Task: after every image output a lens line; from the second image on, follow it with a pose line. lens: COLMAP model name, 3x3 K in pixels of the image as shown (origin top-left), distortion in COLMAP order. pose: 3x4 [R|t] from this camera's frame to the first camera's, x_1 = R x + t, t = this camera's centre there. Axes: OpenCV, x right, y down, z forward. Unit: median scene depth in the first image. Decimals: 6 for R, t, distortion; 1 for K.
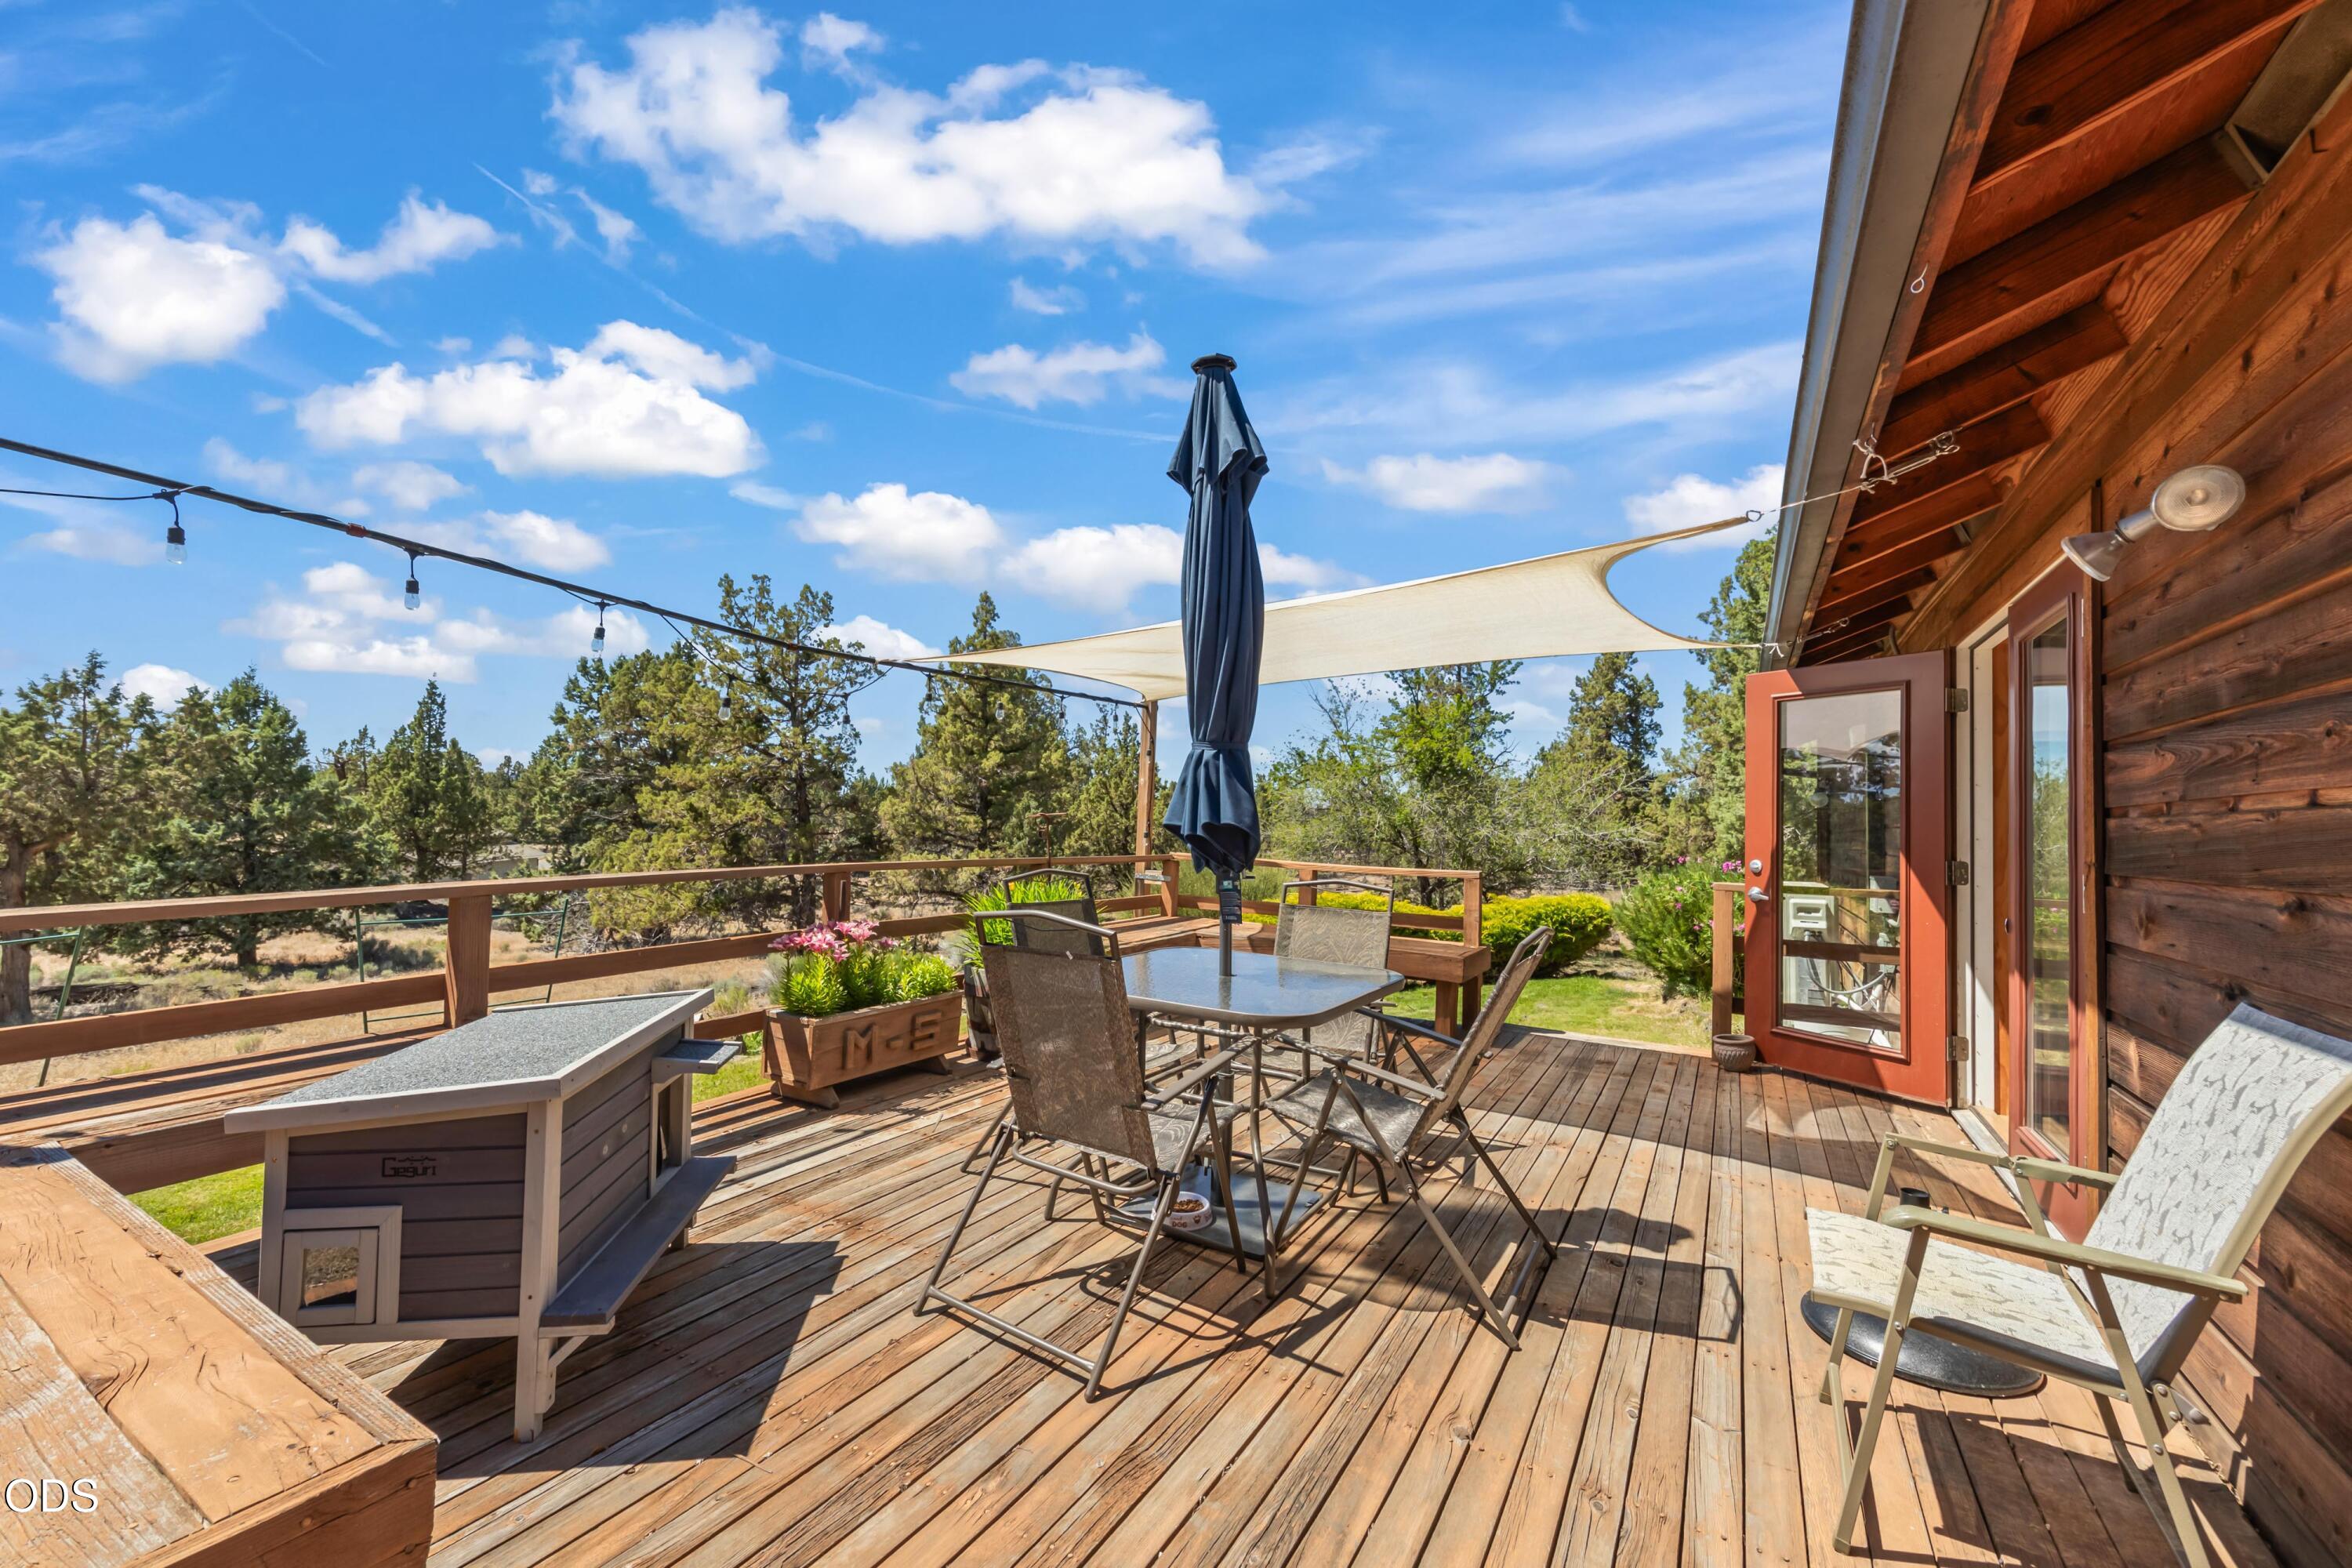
lens RADIAL K [[945.8, 0, 1176.7], [0, 945.8, 783.9], [0, 0, 1]] dist [0.015077, 0.000526]
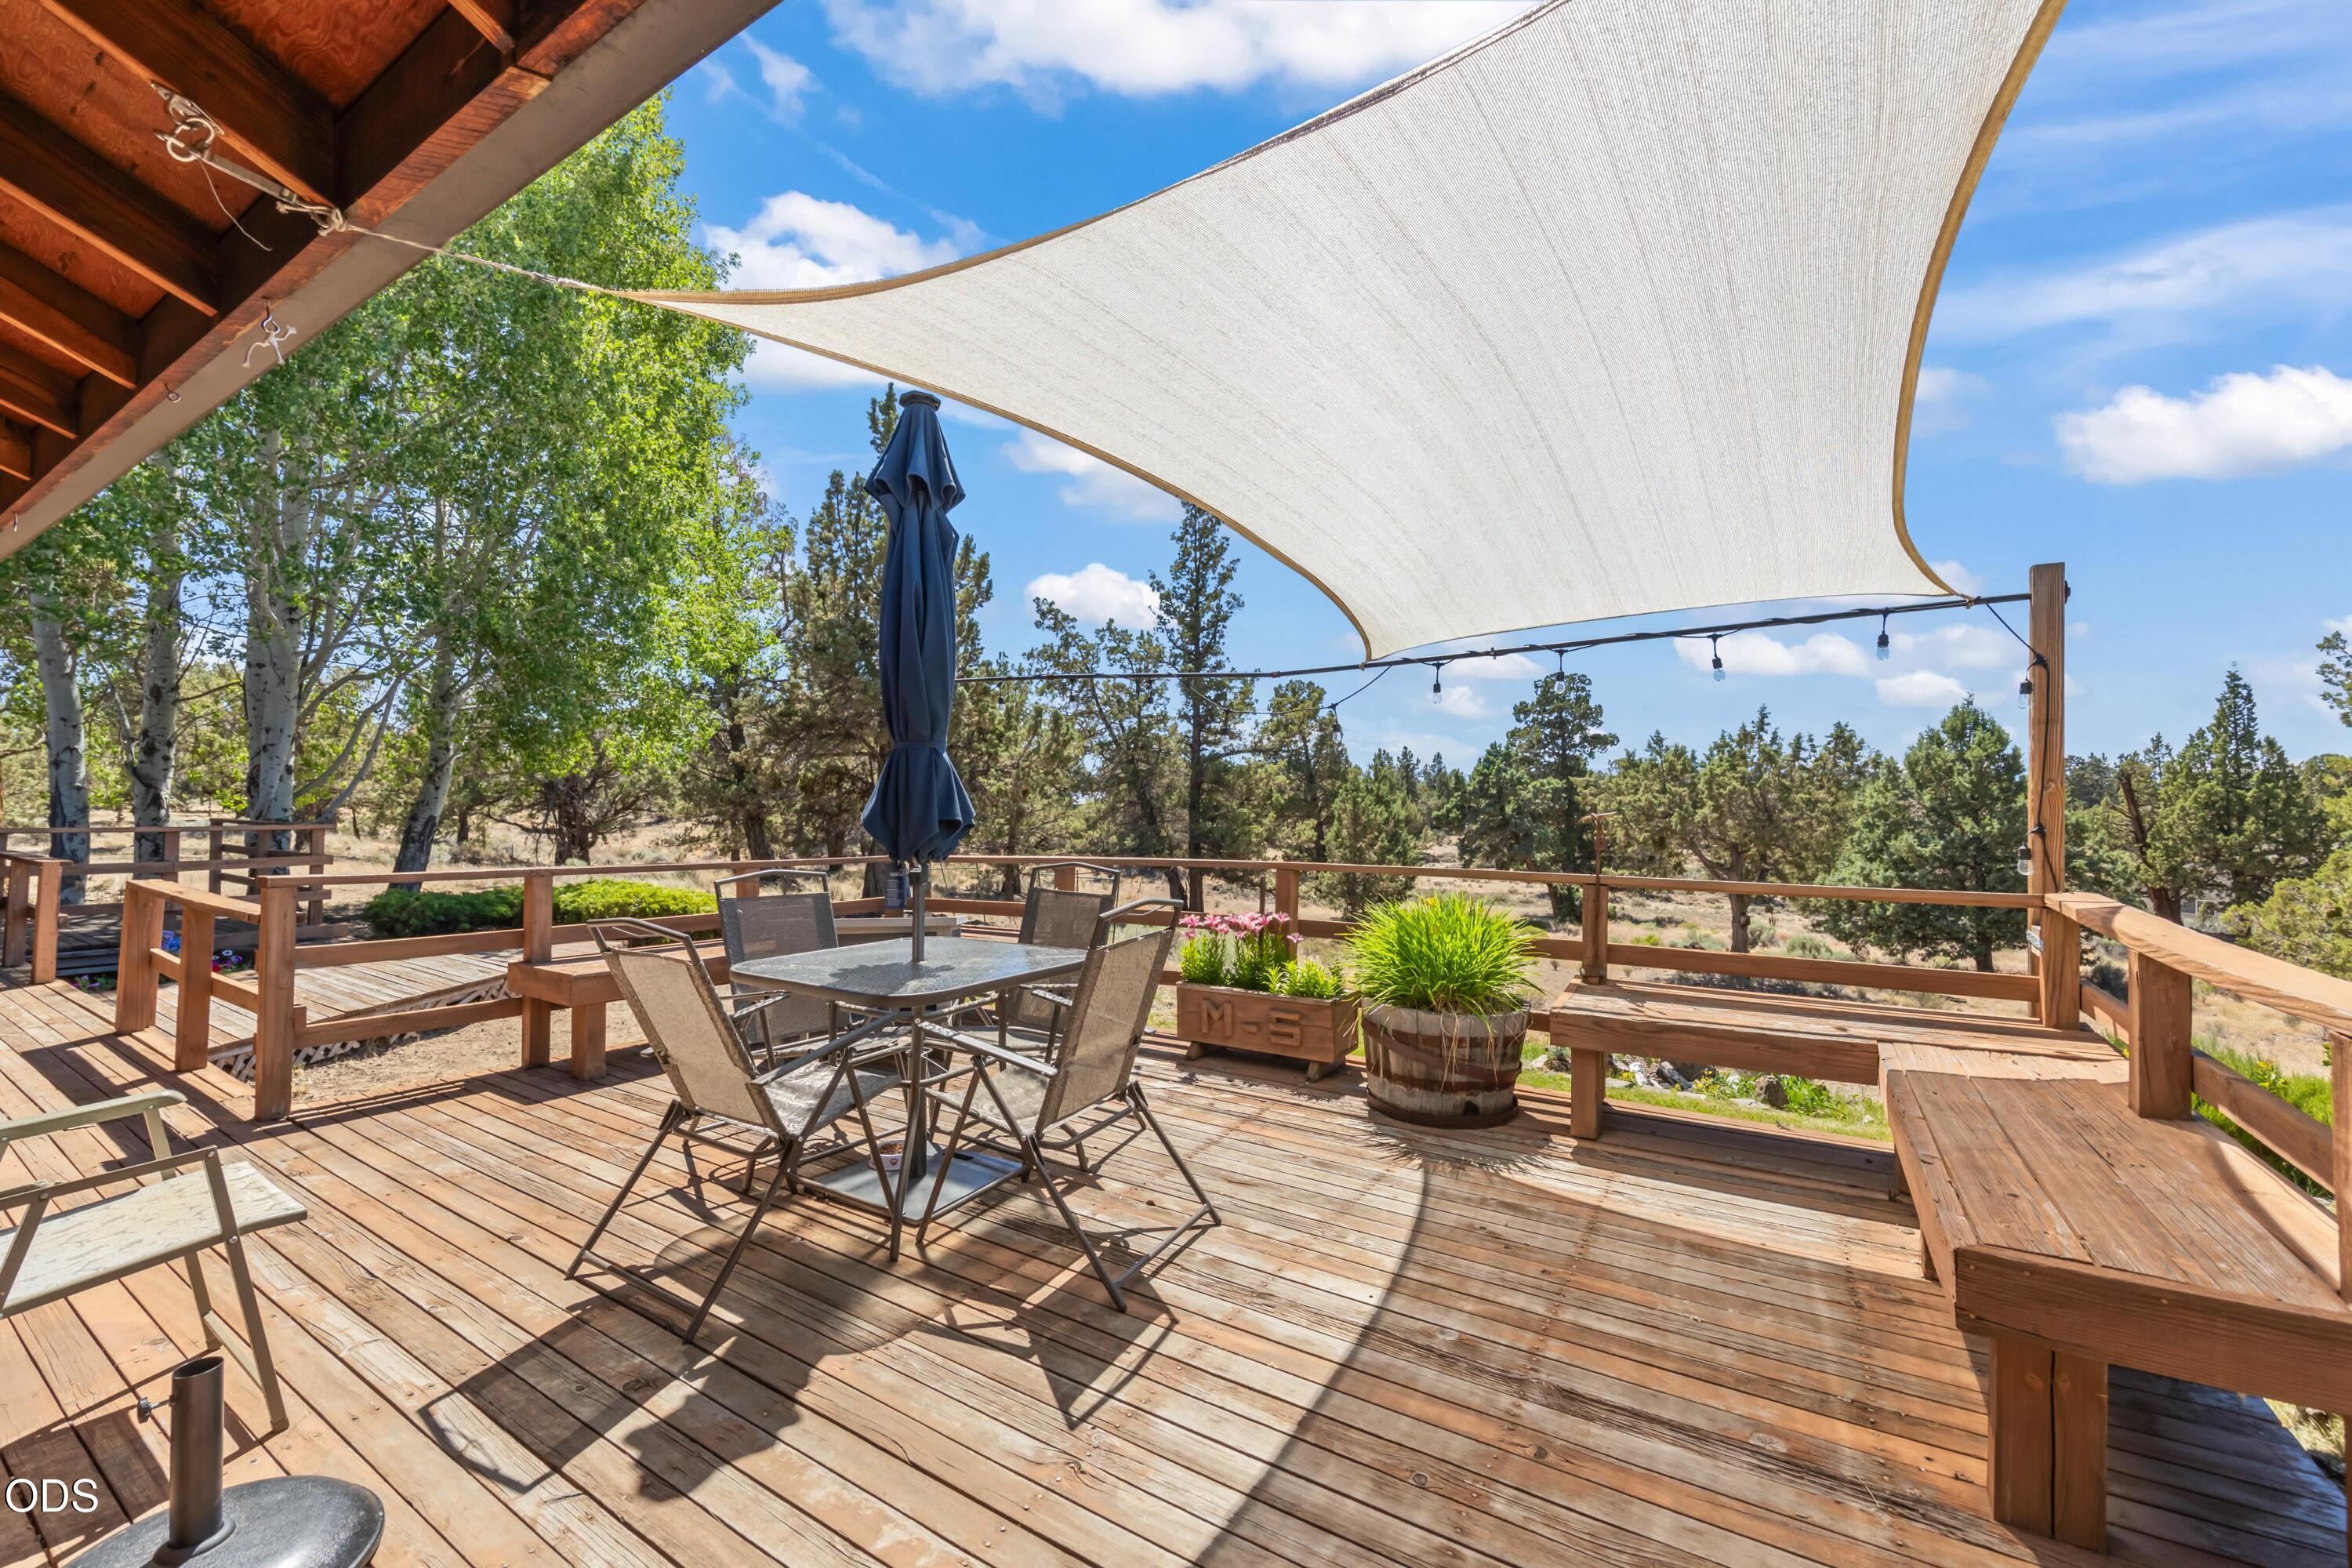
lens RADIAL K [[945.8, 0, 1176.6], [0, 945.8, 799.8], [0, 0, 1]] dist [0.015077, 0.000526]
pose [[-0.039506, -0.034748, -0.998615, 1.172599], [0.031534, 0.998854, -0.036004, 0.071059], [0.998722, -0.032912, -0.038365, 1.412487]]
